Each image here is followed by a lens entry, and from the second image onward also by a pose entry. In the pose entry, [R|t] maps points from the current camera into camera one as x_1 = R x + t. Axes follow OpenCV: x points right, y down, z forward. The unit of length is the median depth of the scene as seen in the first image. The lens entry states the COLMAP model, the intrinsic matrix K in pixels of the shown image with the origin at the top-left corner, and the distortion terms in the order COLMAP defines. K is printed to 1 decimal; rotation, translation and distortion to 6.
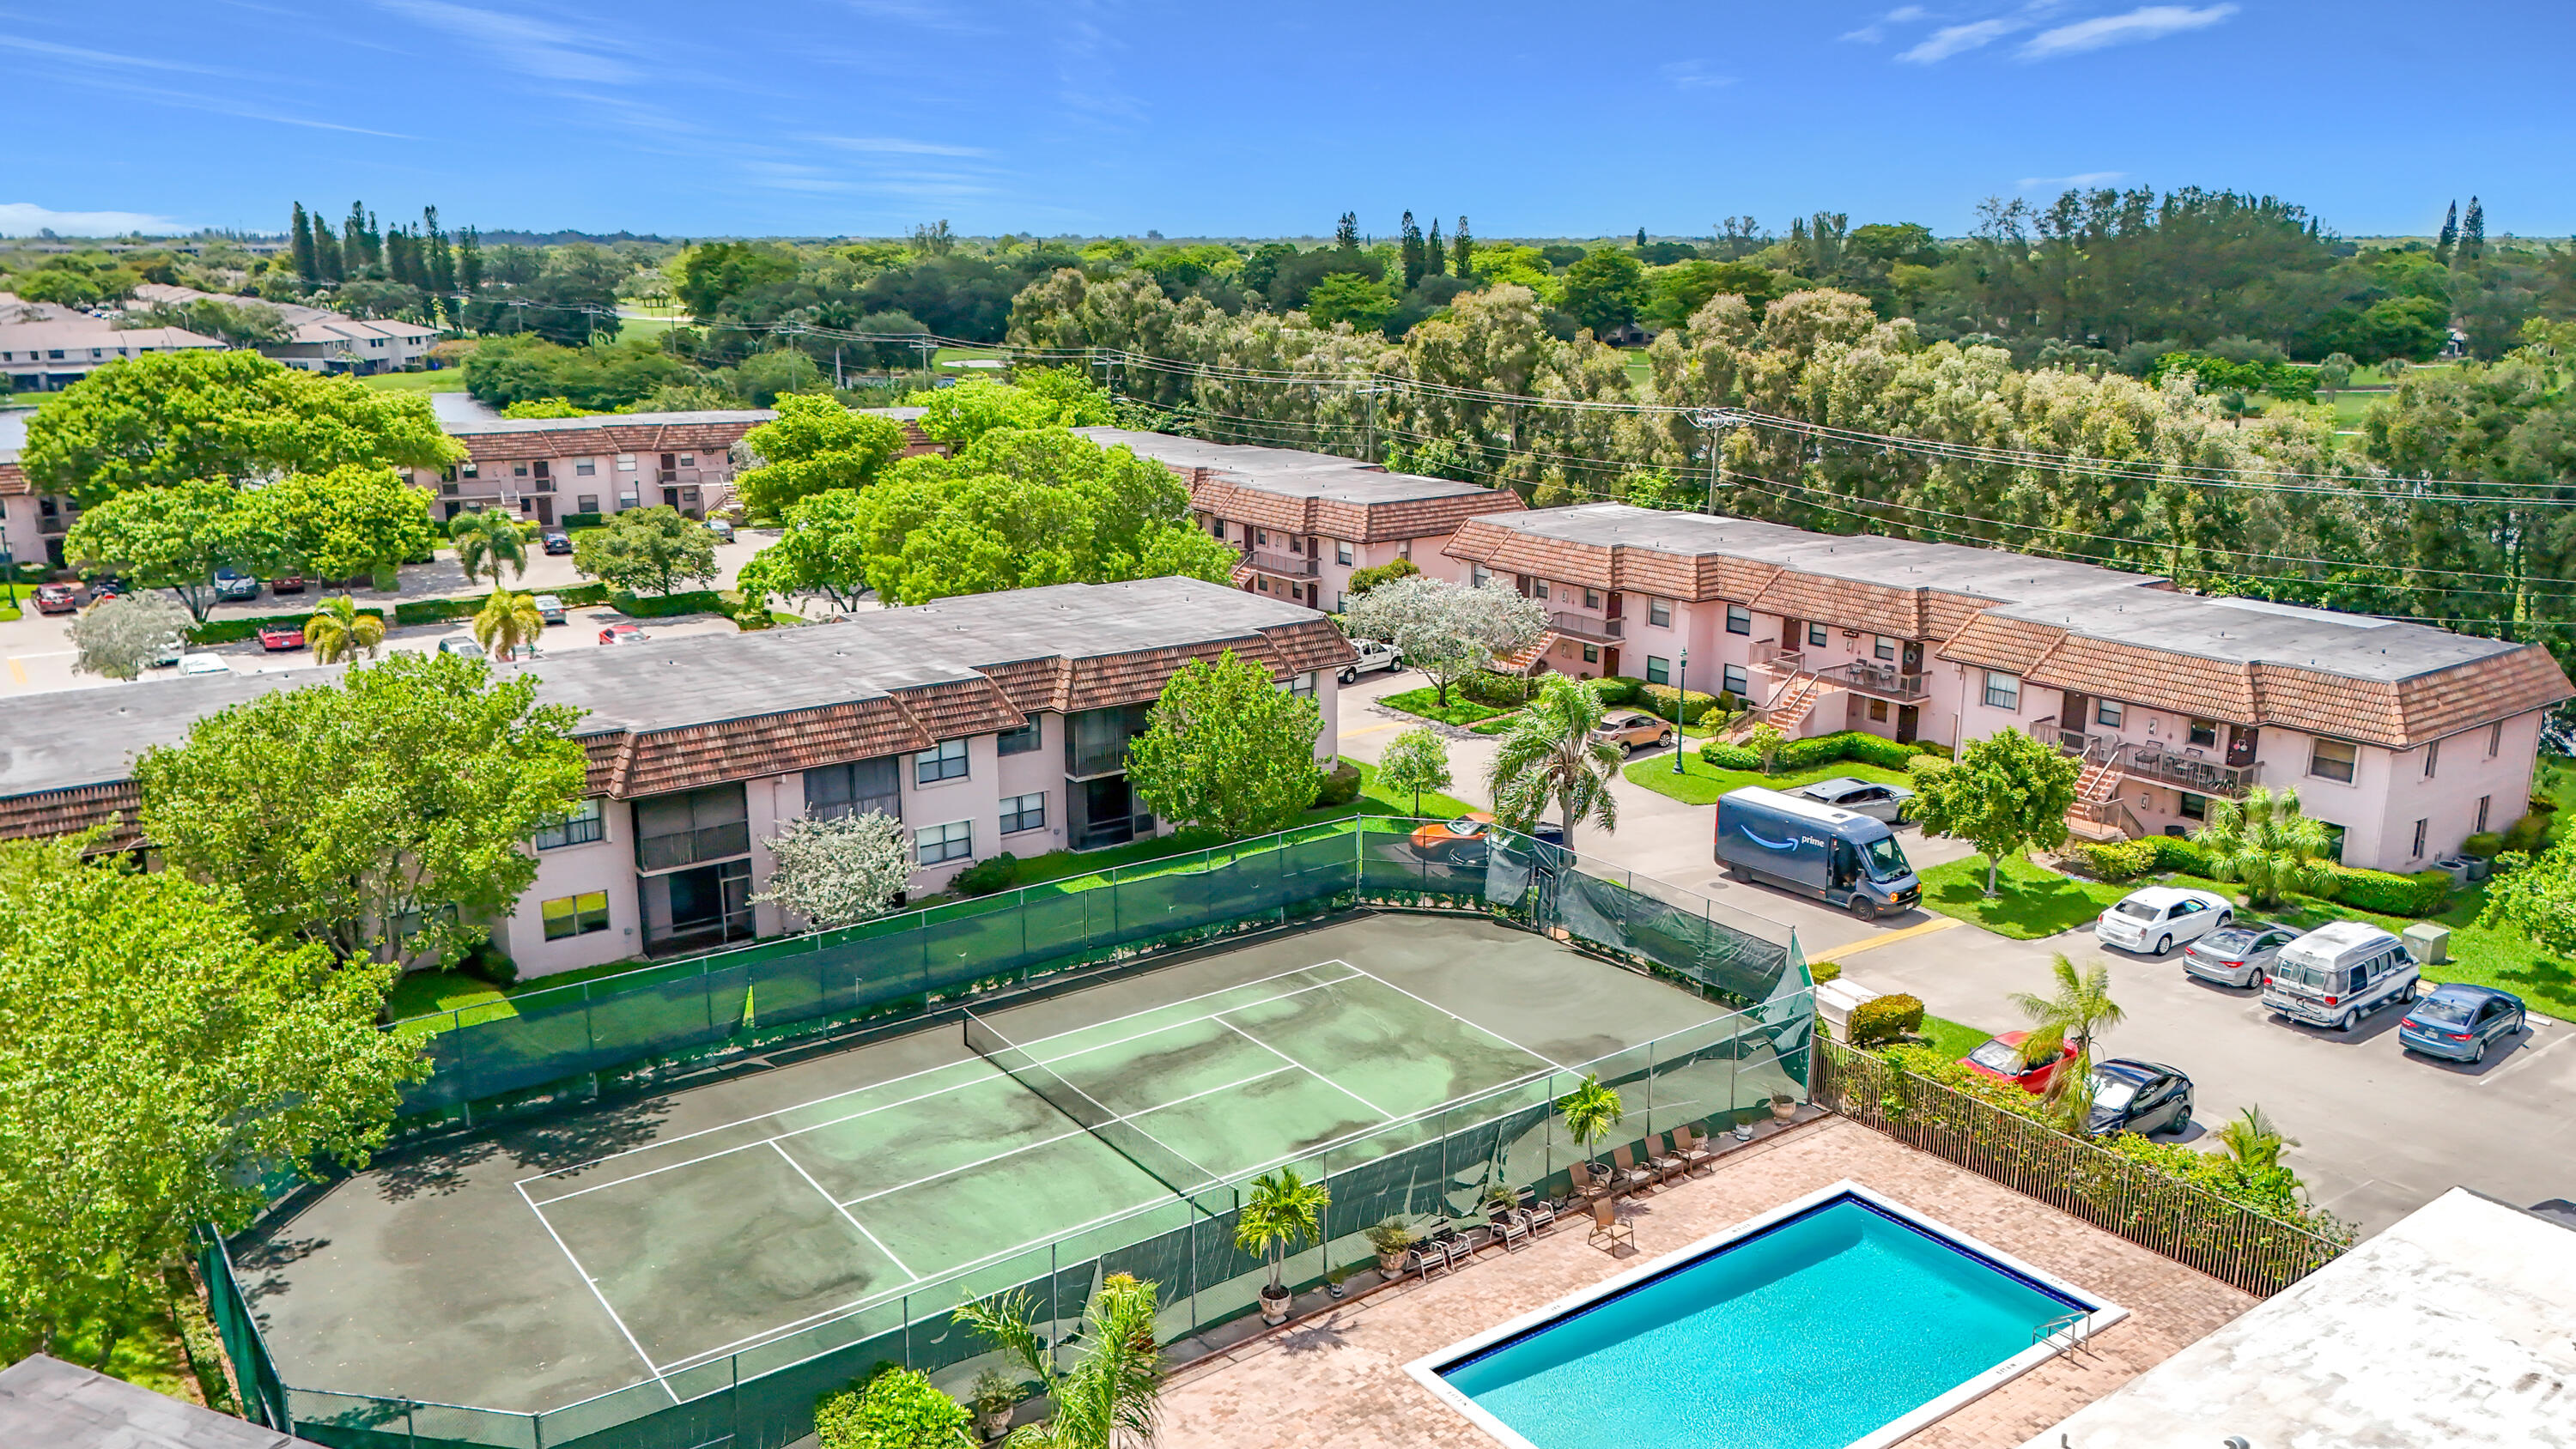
lens RADIAL K [[1936.4, 0, 1302.7], [0, 1936.4, 695.2], [0, 0, 1]] dist [0.082003, -0.131104]
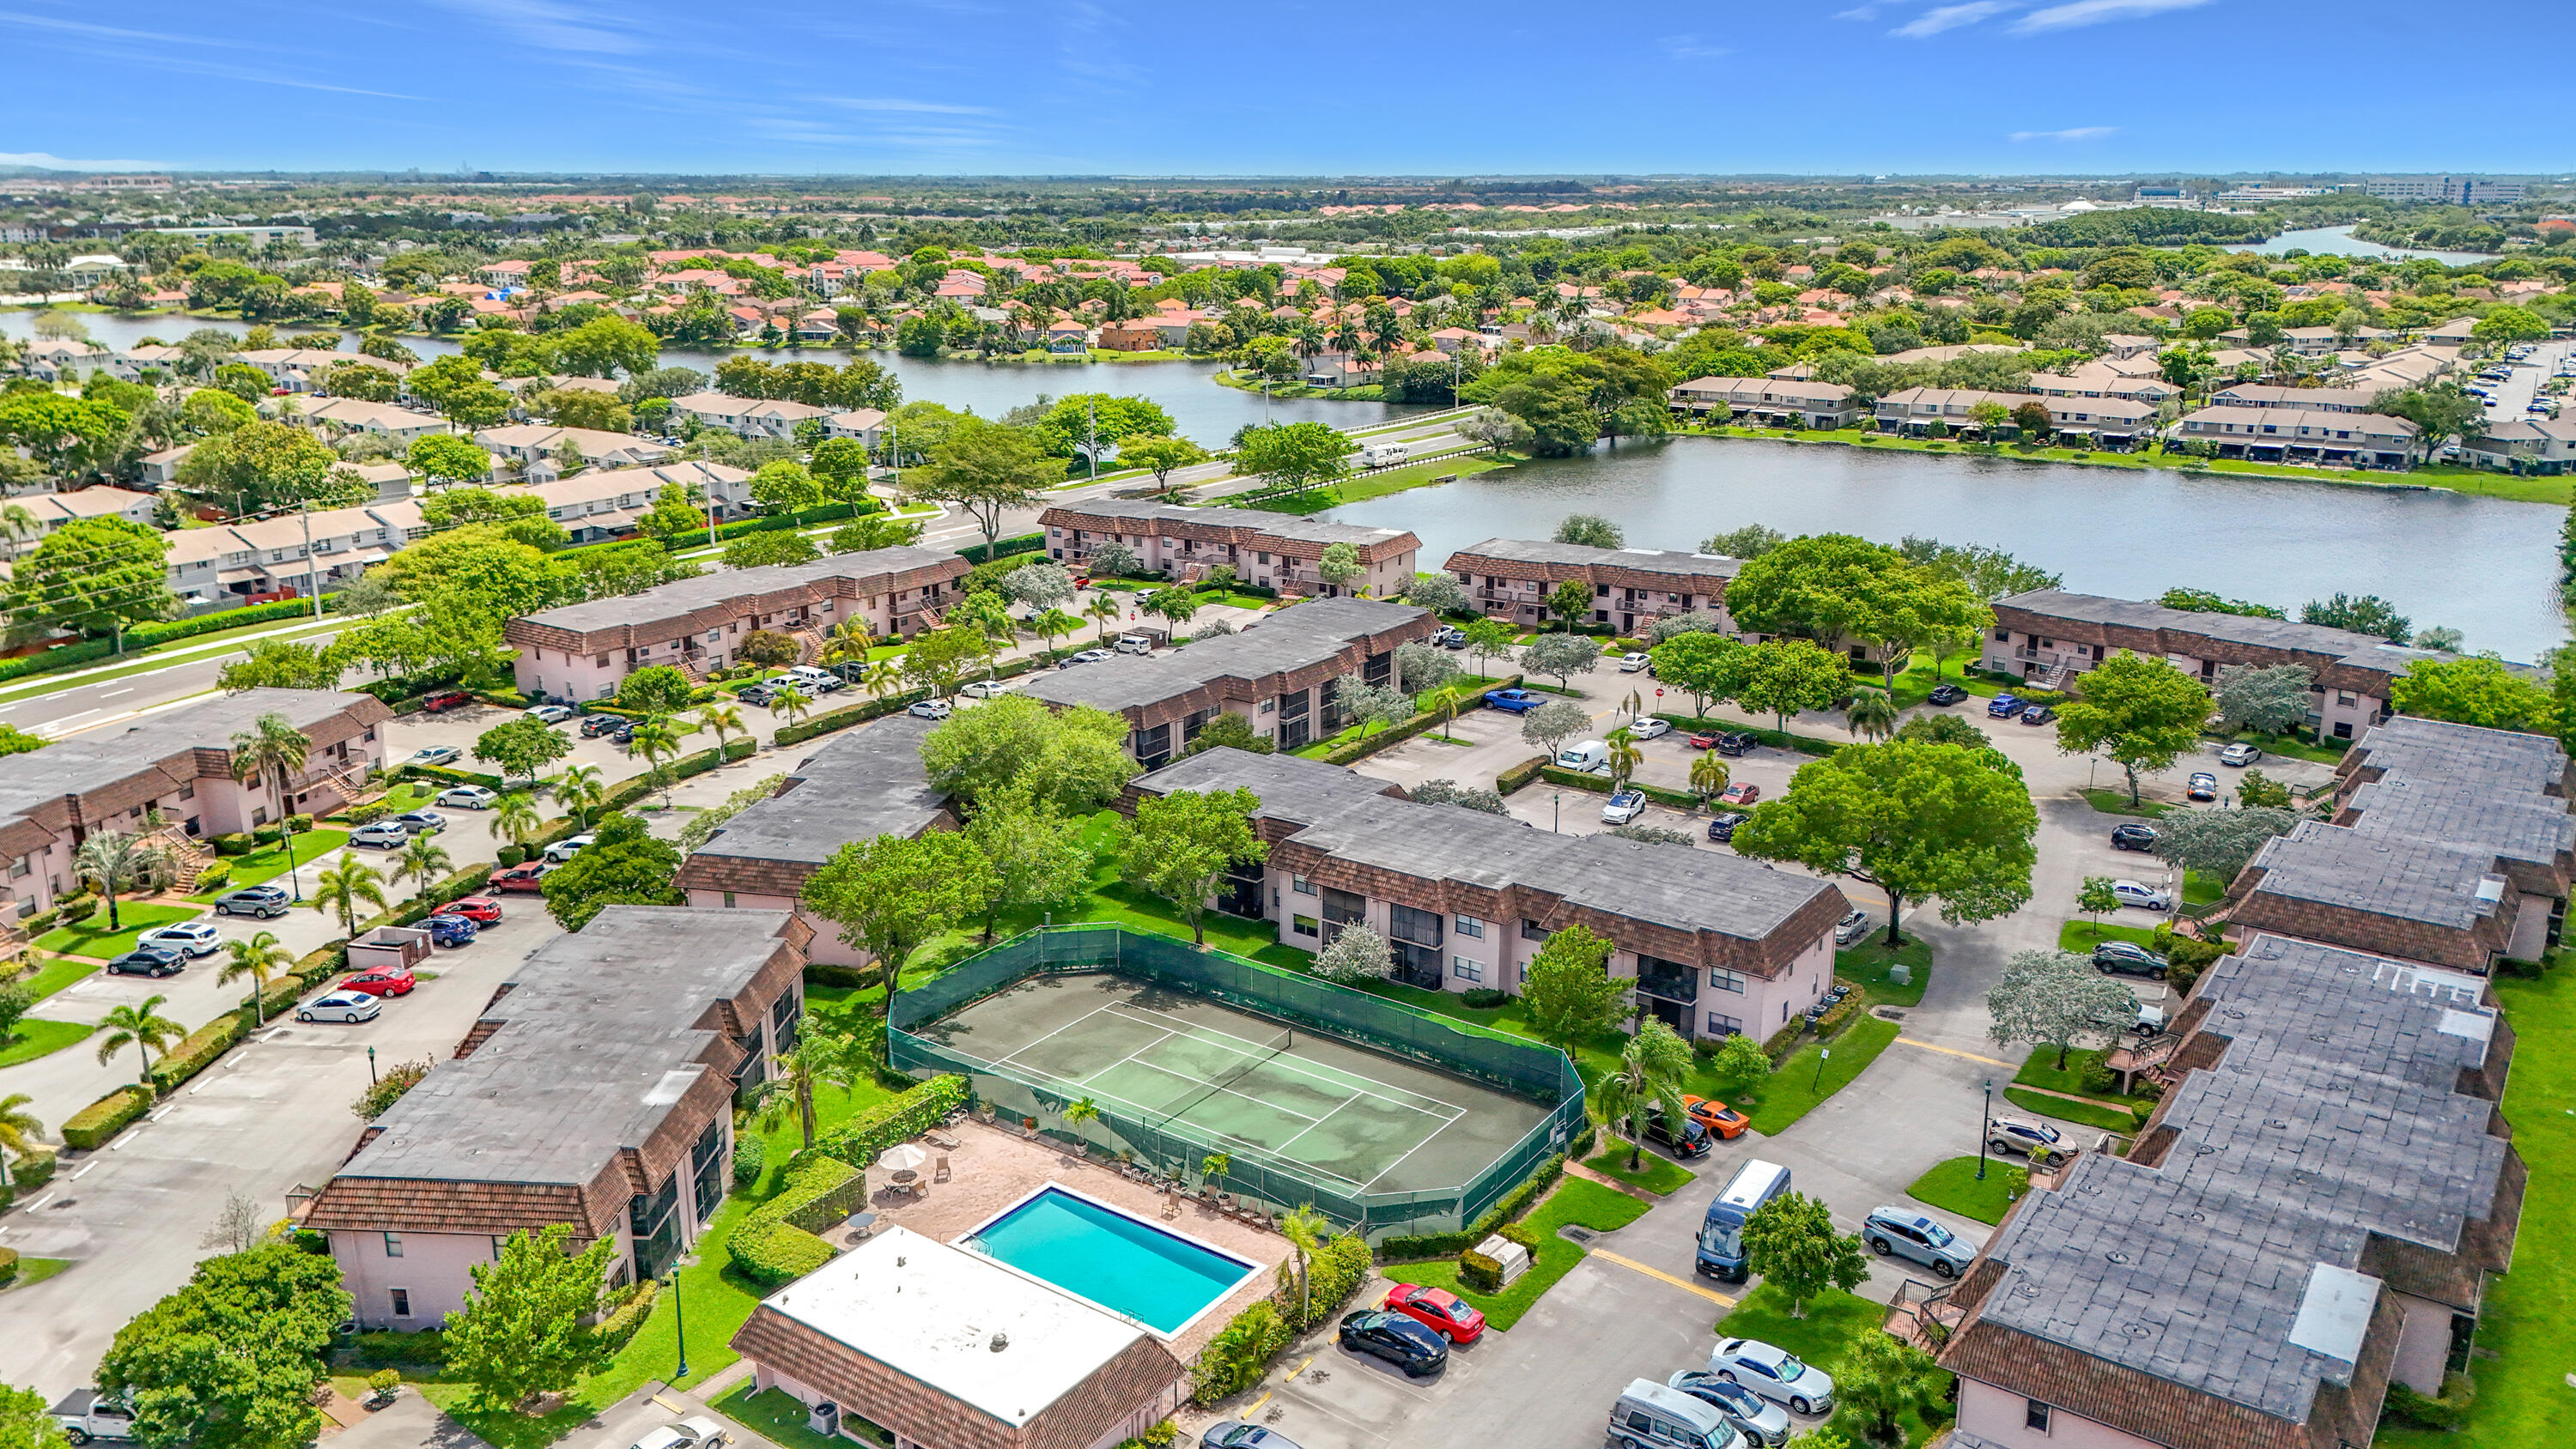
lens RADIAL K [[1903.8, 0, 1288.0], [0, 1903.8, 724.5], [0, 0, 1]] dist [0.059672, -0.067306]
pose [[0.318690, 0.259315, -0.911698, 1.332199], [-0.216398, 0.956352, 0.196373, -0.458335], [0.922827, 0.134707, 0.360895, 0.176896]]
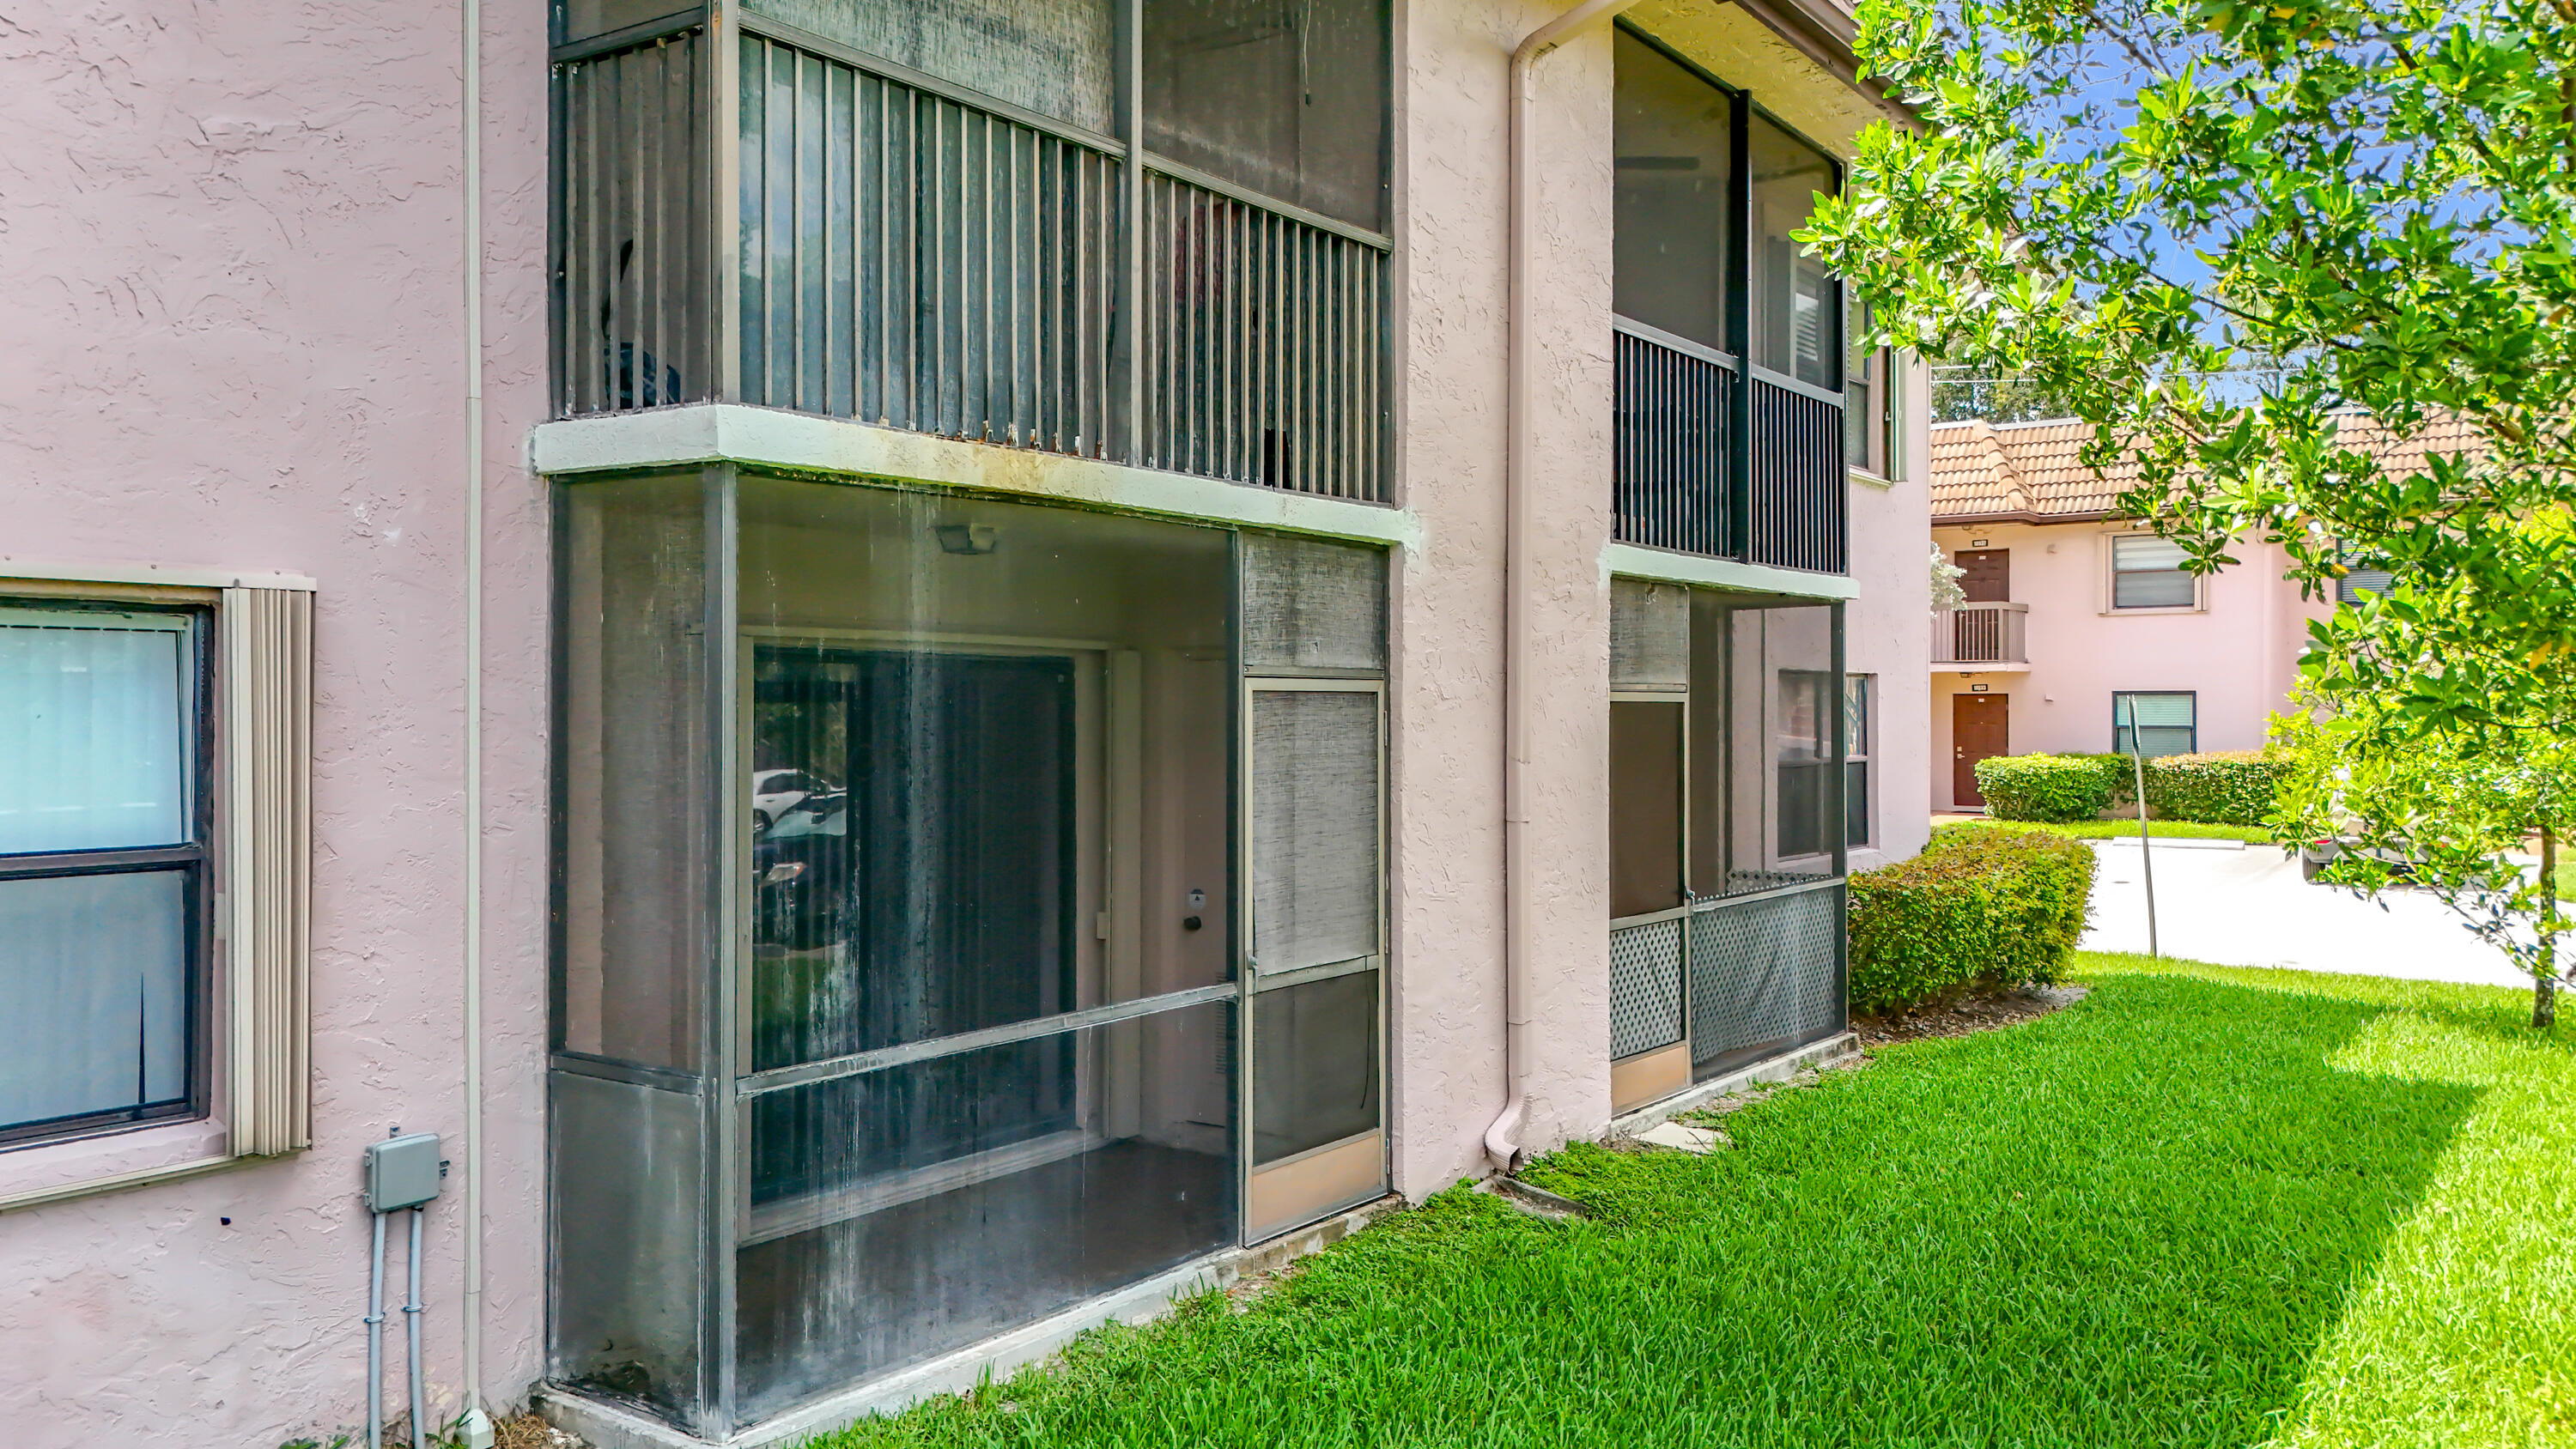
lens RADIAL K [[1903.8, 0, 1288.0], [0, 1903.8, 724.5], [0, 0, 1]] dist [0.059672, -0.067306]
pose [[0.951860, 0.001553, 0.306528, -0.125562], [0.065925, 0.975550, -0.209659, 0.075864], [-0.299359, 0.219774, 0.928484, 0.983793]]
